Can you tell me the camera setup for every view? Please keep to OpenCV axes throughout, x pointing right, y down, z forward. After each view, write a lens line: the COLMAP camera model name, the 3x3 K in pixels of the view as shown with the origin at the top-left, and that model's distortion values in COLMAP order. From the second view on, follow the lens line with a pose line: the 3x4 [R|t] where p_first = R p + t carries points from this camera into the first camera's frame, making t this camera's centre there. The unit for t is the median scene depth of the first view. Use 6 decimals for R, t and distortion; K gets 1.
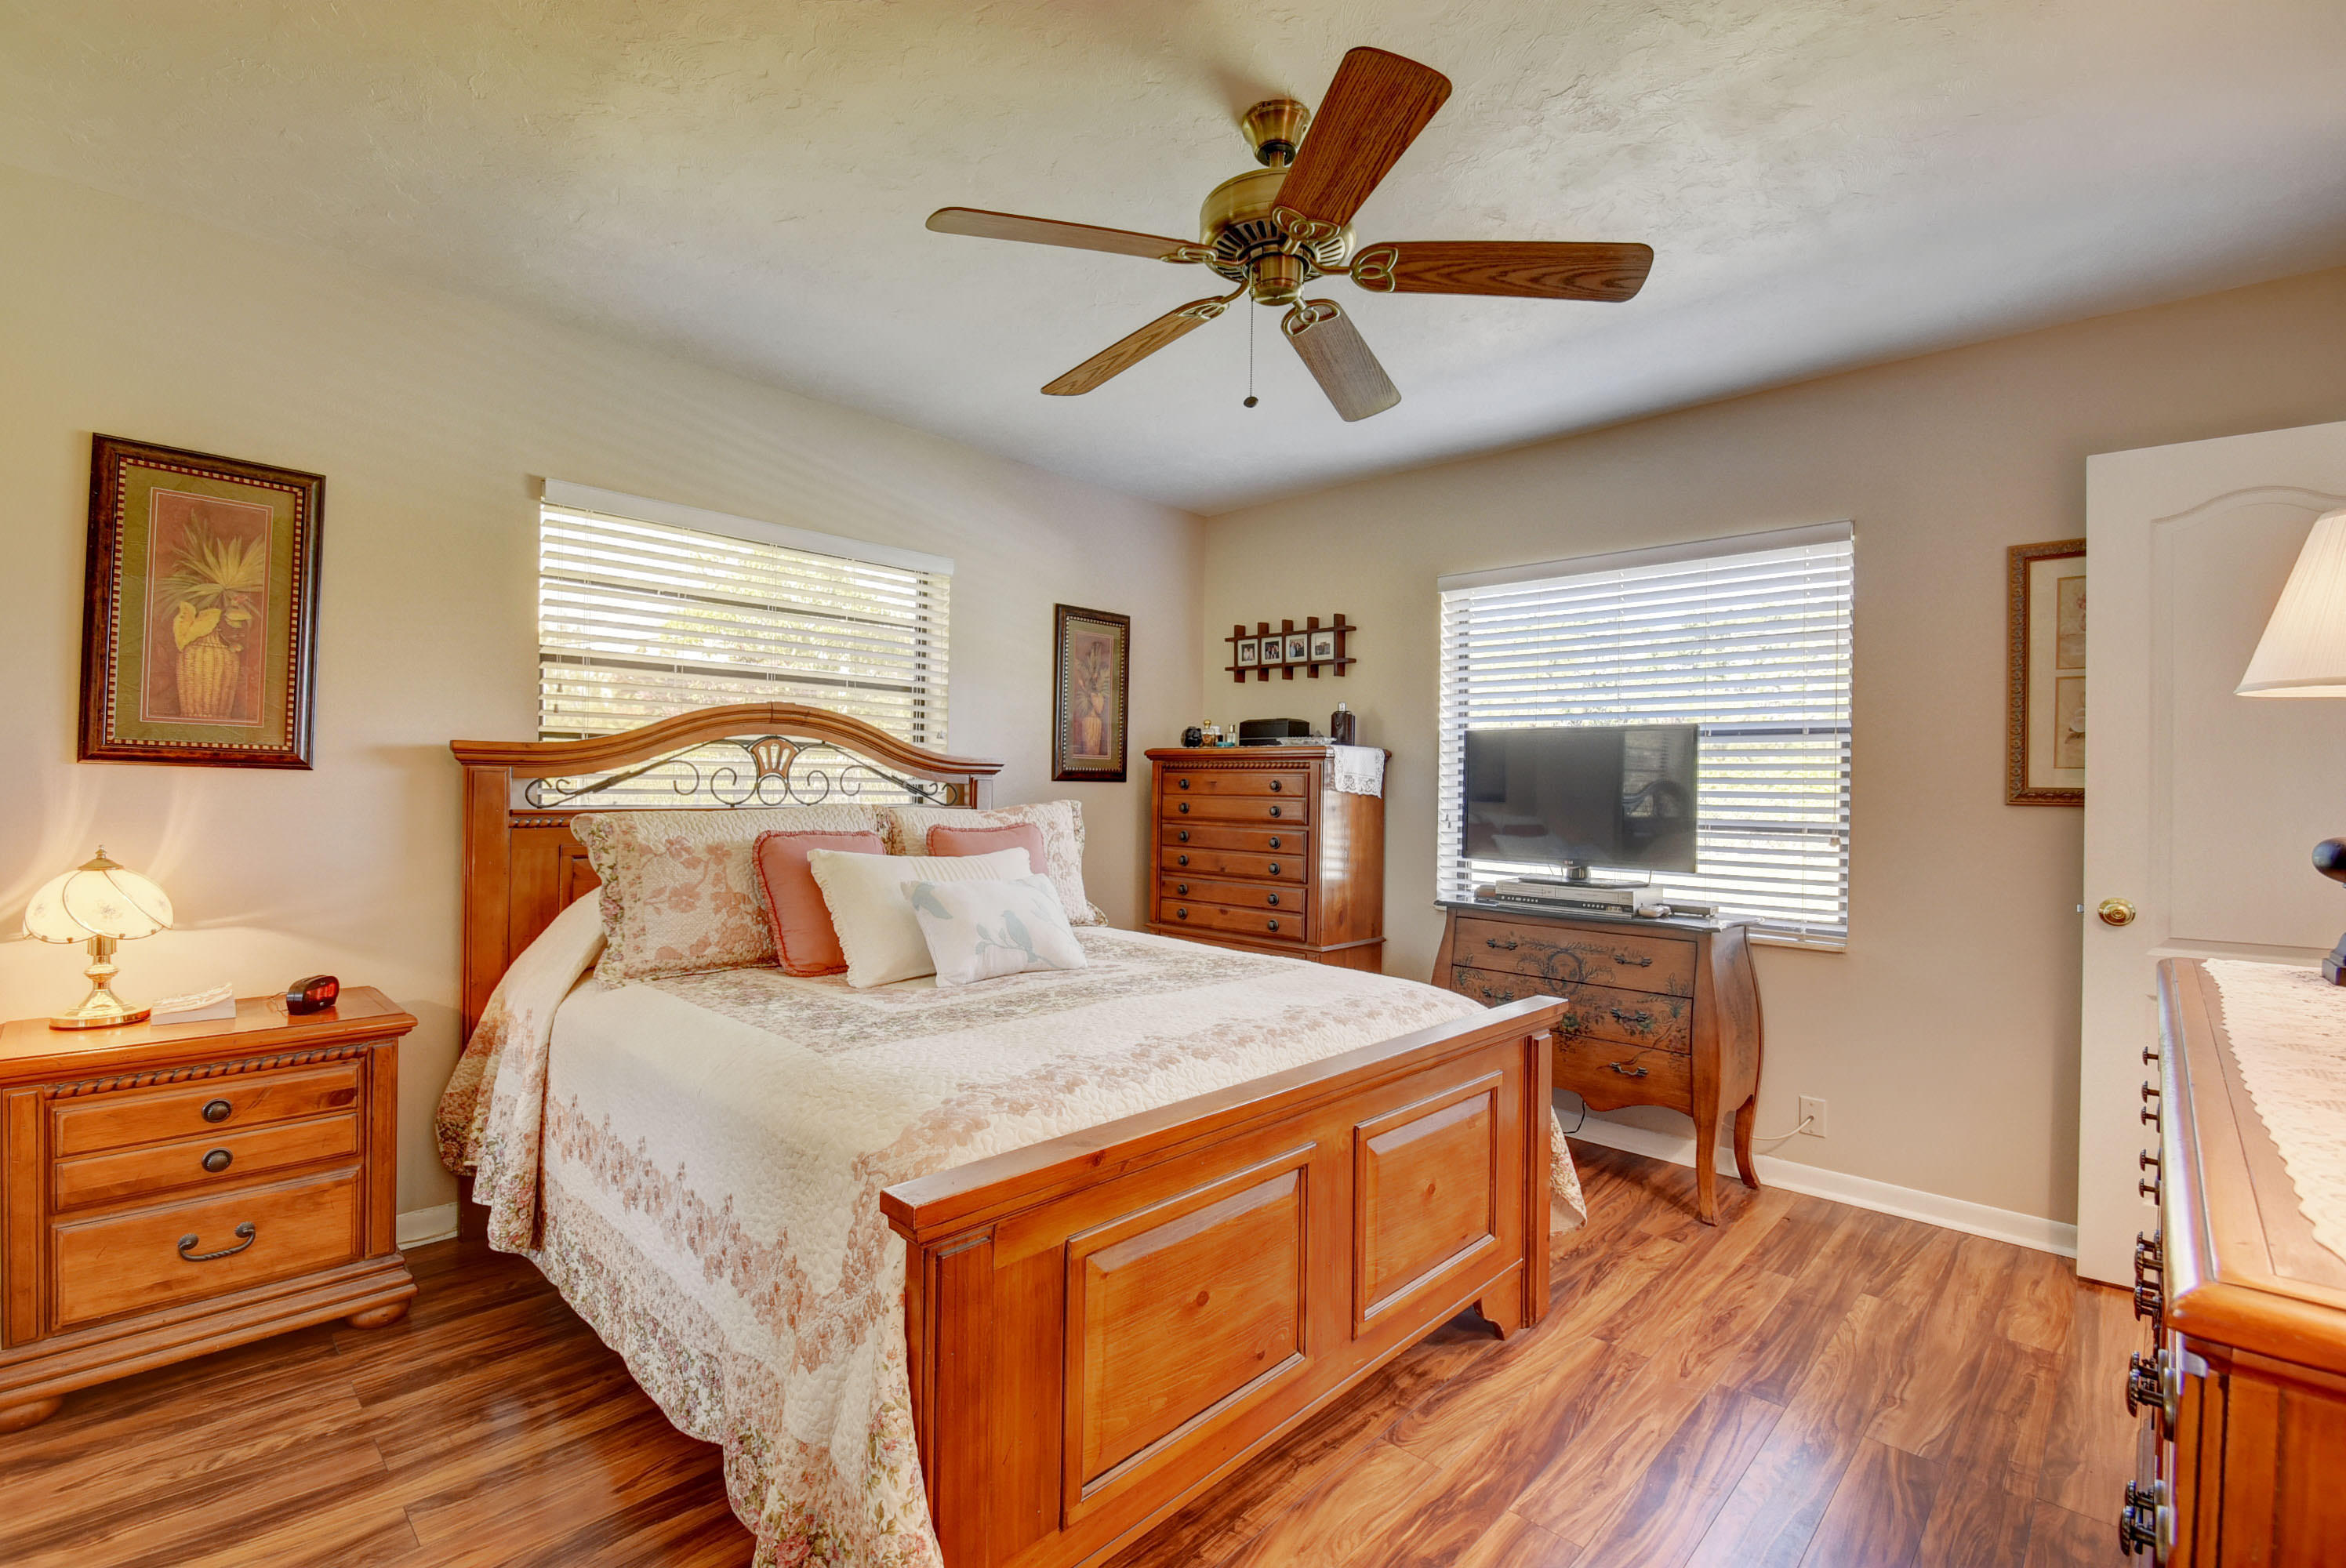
lens RADIAL K [[1028.4, 0, 1181.4], [0, 1028.4, 786.1], [0, 0, 1]] dist [0.001066, -0.009040]
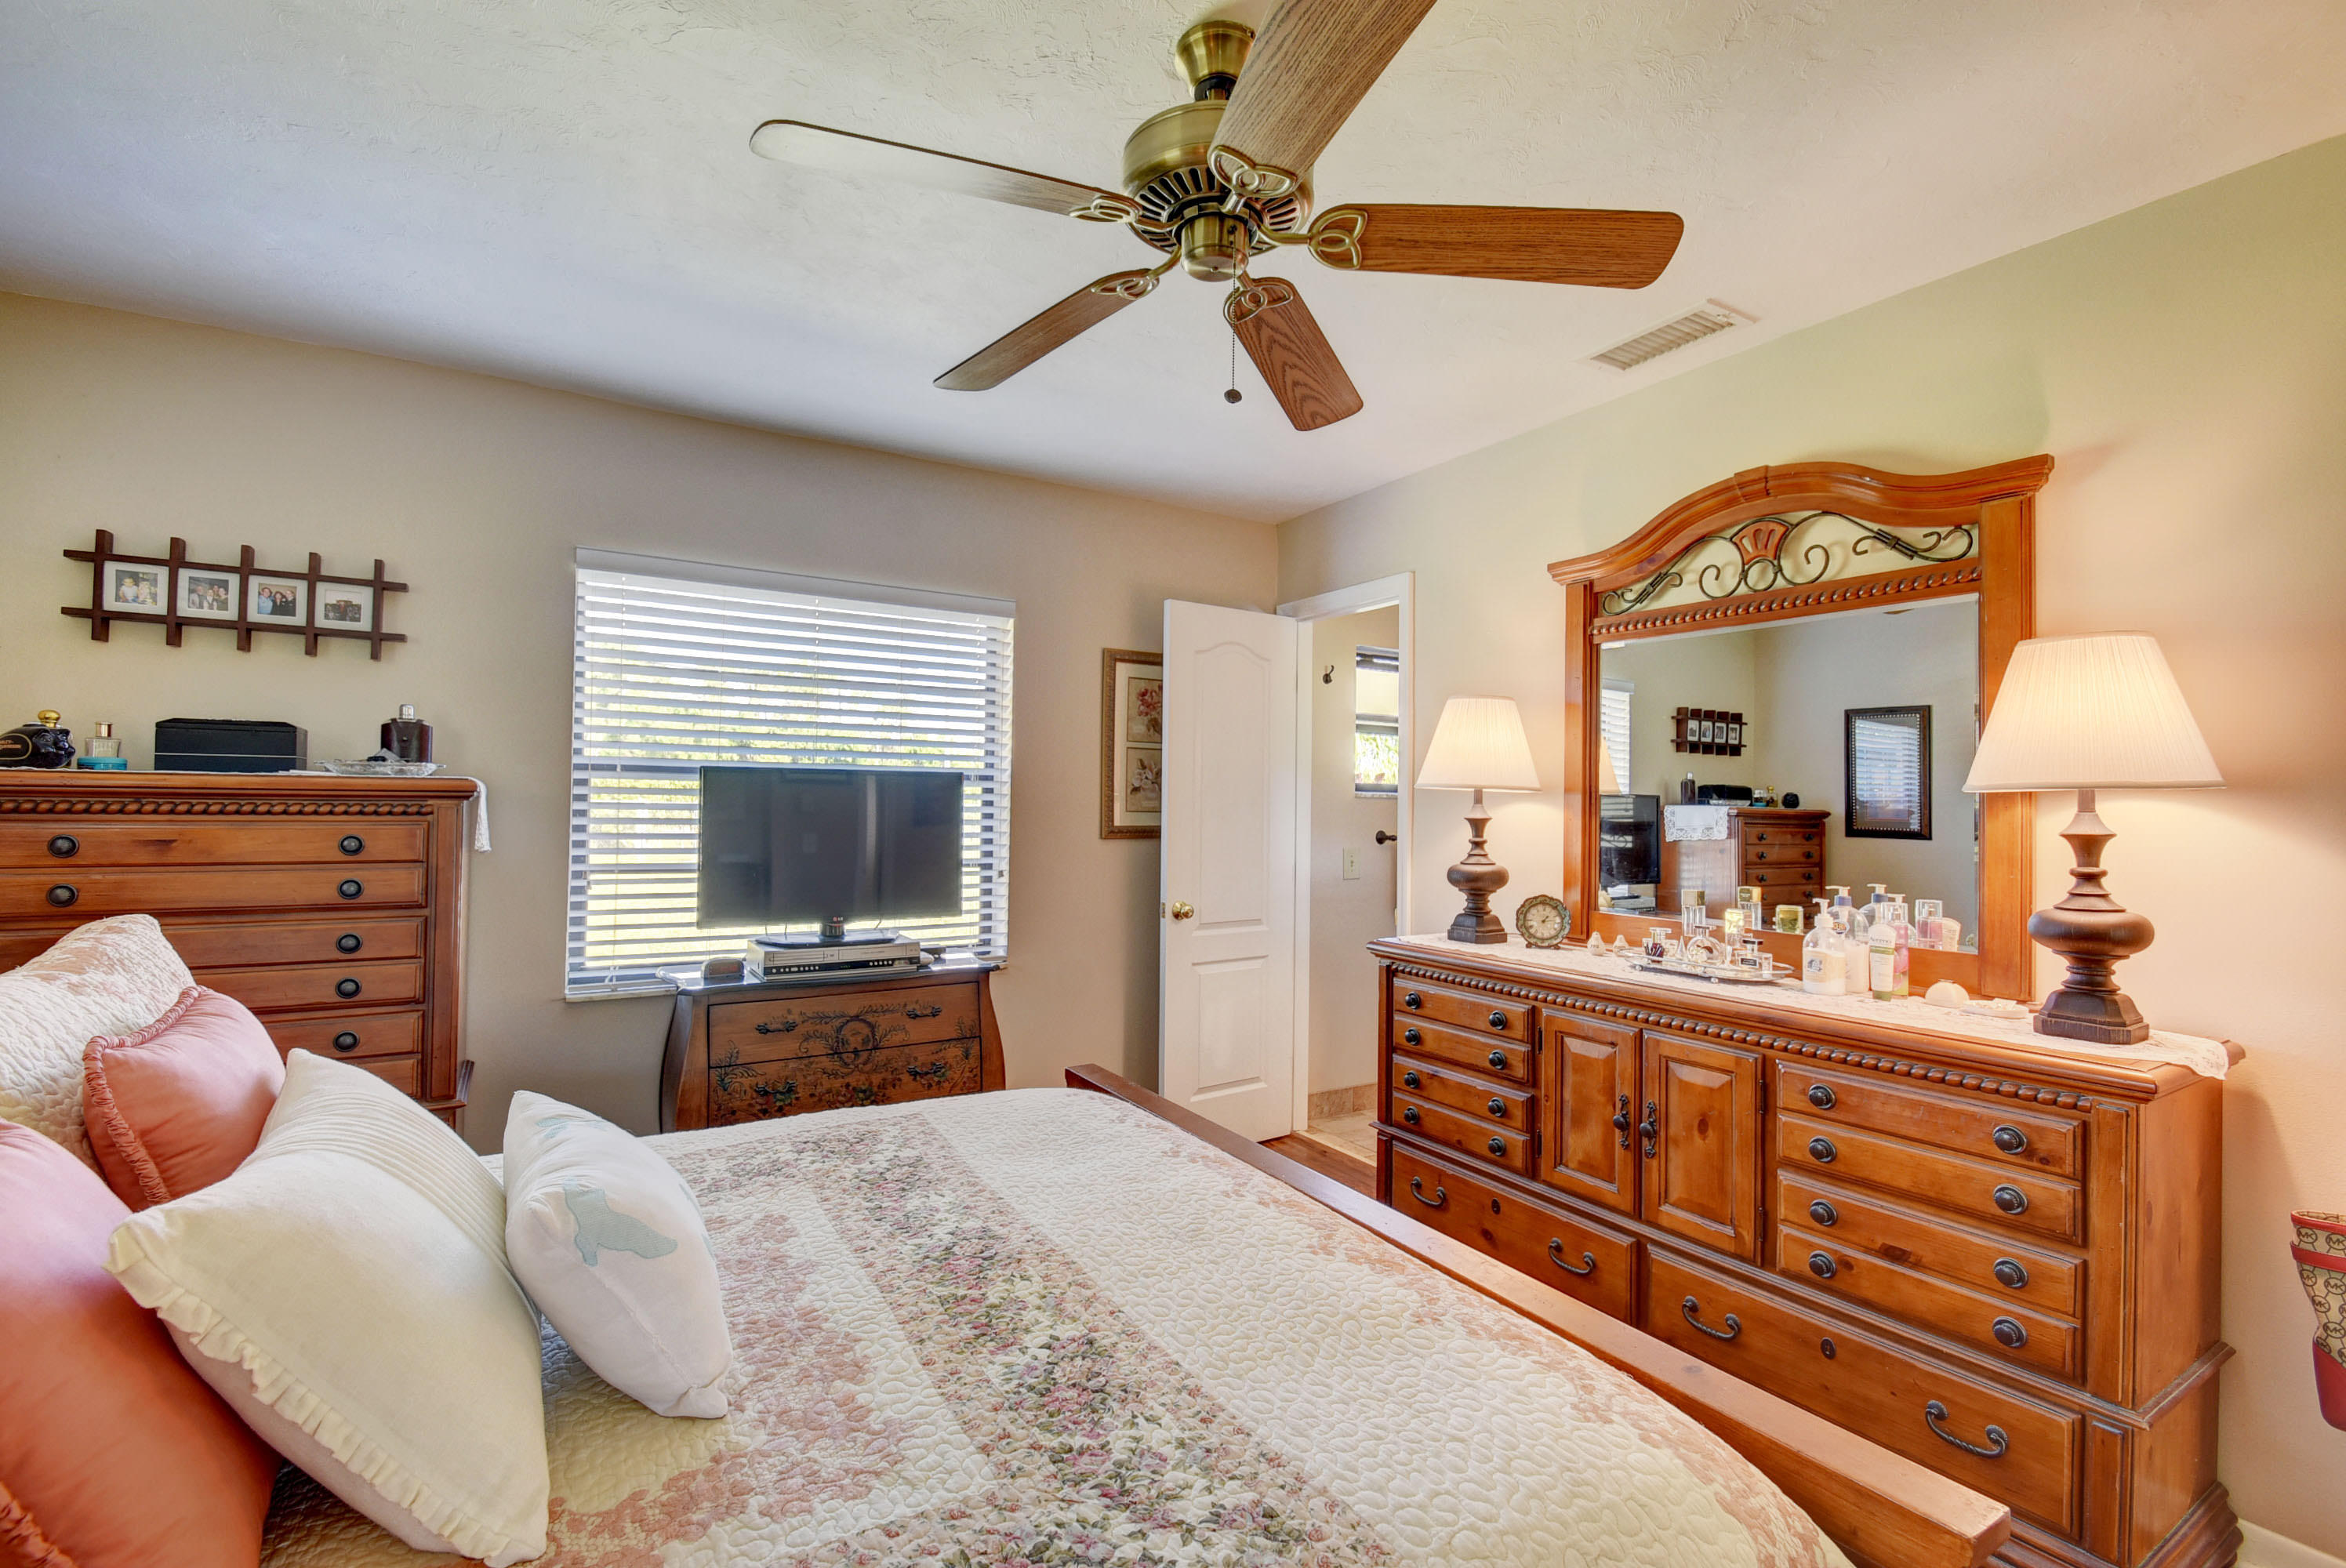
lens RADIAL K [[1028.4, 0, 1178.0], [0, 1028.4, 786.4], [0, 0, 1]] dist [0.001066, -0.009040]
pose [[0.258977, 0.005002, 0.965871, -0.407867], [-0.004779, 0.999981, -0.003897, -0.038854], [-0.965872, -0.003607, 0.258996, 0.474190]]
